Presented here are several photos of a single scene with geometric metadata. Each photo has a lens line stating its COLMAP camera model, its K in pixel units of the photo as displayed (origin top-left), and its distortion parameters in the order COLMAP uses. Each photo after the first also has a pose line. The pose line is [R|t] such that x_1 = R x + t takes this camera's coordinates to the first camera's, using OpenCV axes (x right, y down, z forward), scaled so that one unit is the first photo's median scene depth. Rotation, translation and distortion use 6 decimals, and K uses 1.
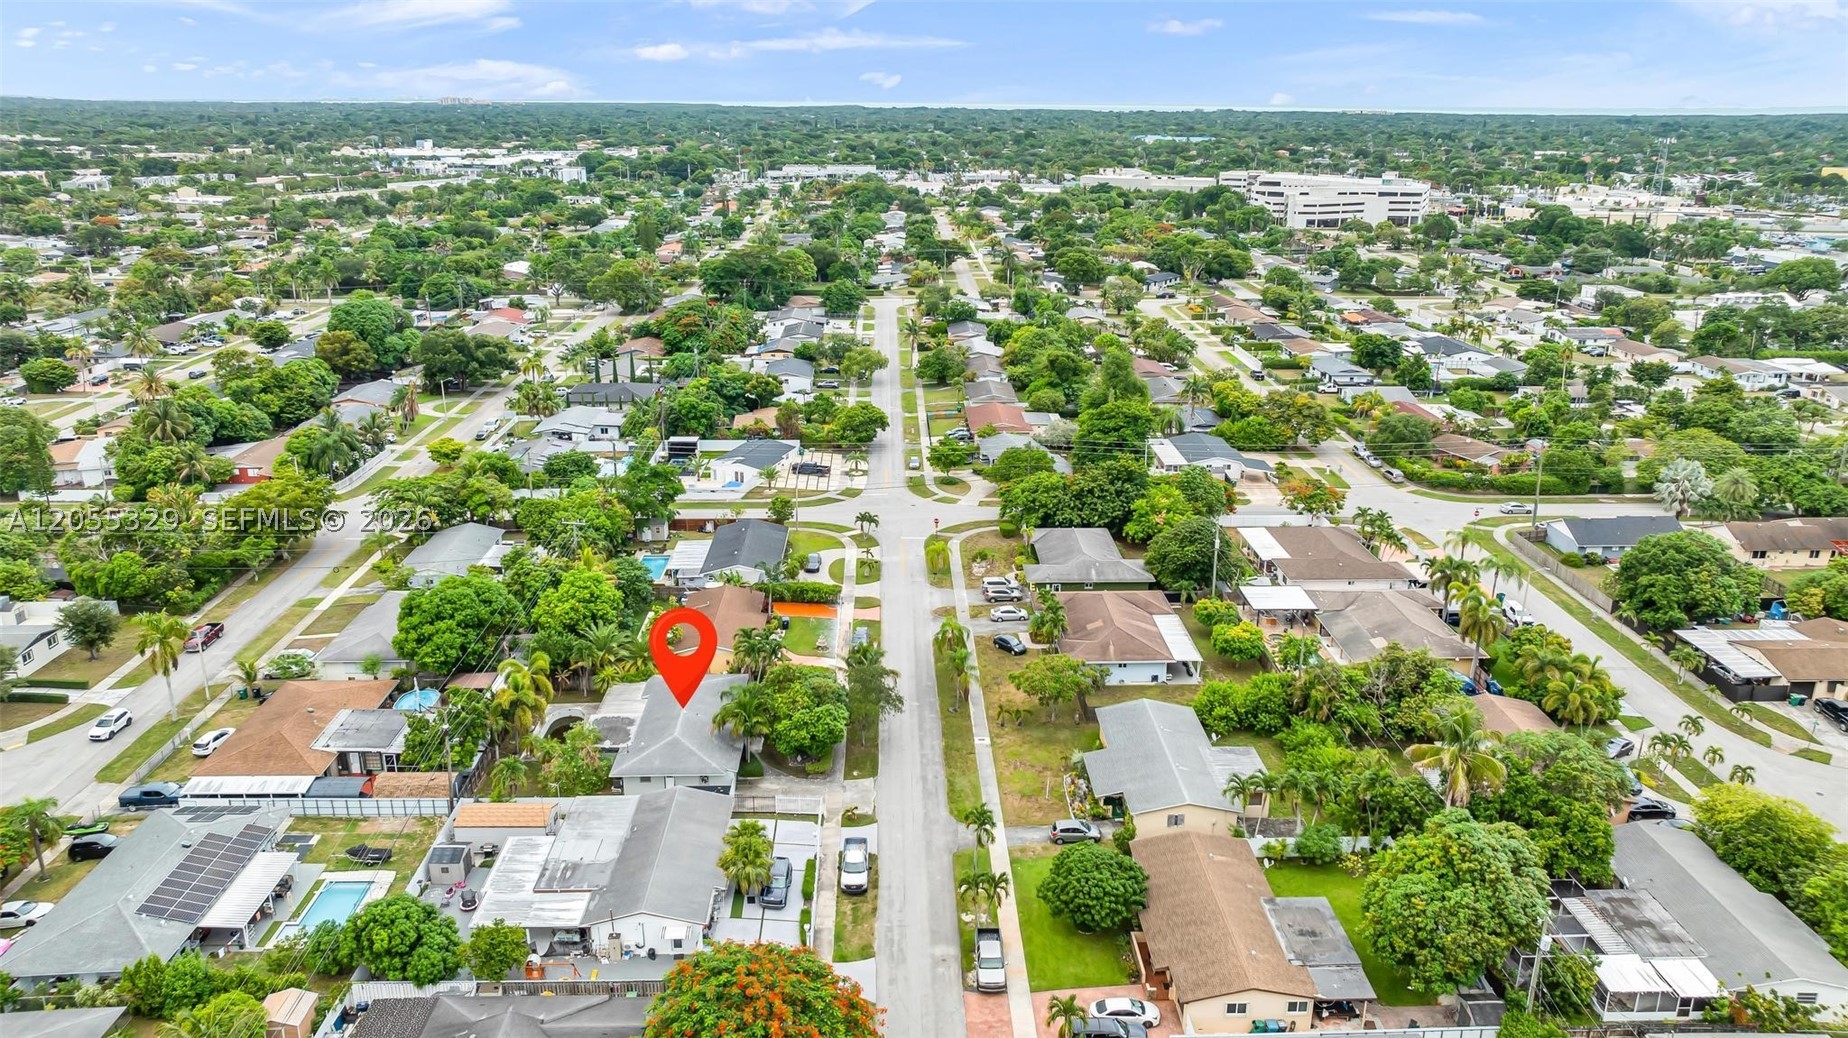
lens RADIAL K [[1326.1, 0, 929.6], [0, 1326.1, 467.5], [0, 0, 1]] dist [-0.001325, 0.000221]
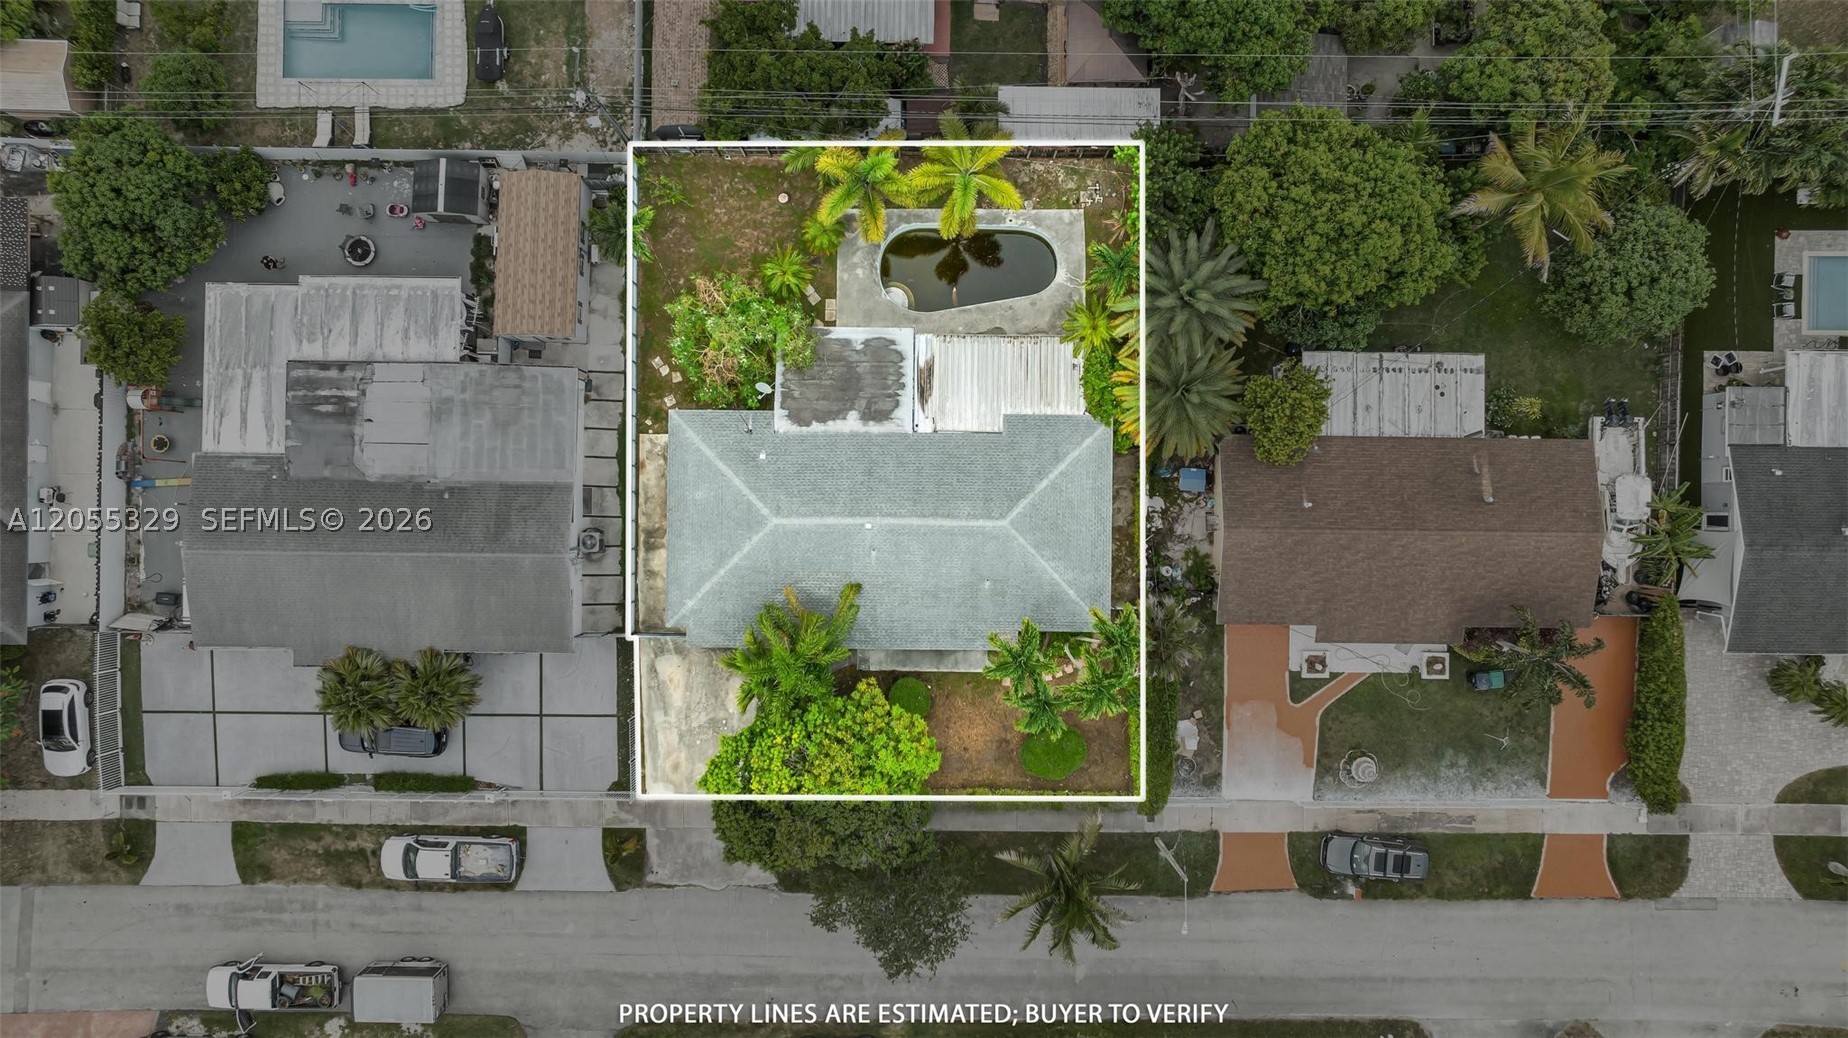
lens RADIAL K [[1300.5, 0, 931.1], [0, 1300.5, 514.2], [0, 0, 1]] dist [-0.010895, -0.000164]
pose [[-0.043136, 0.999068, -0.001399, -0.142582], [-0.283331, -0.010891, 0.958960, -0.209484], [0.958051, 0.041762, 0.283537, 0.669565]]
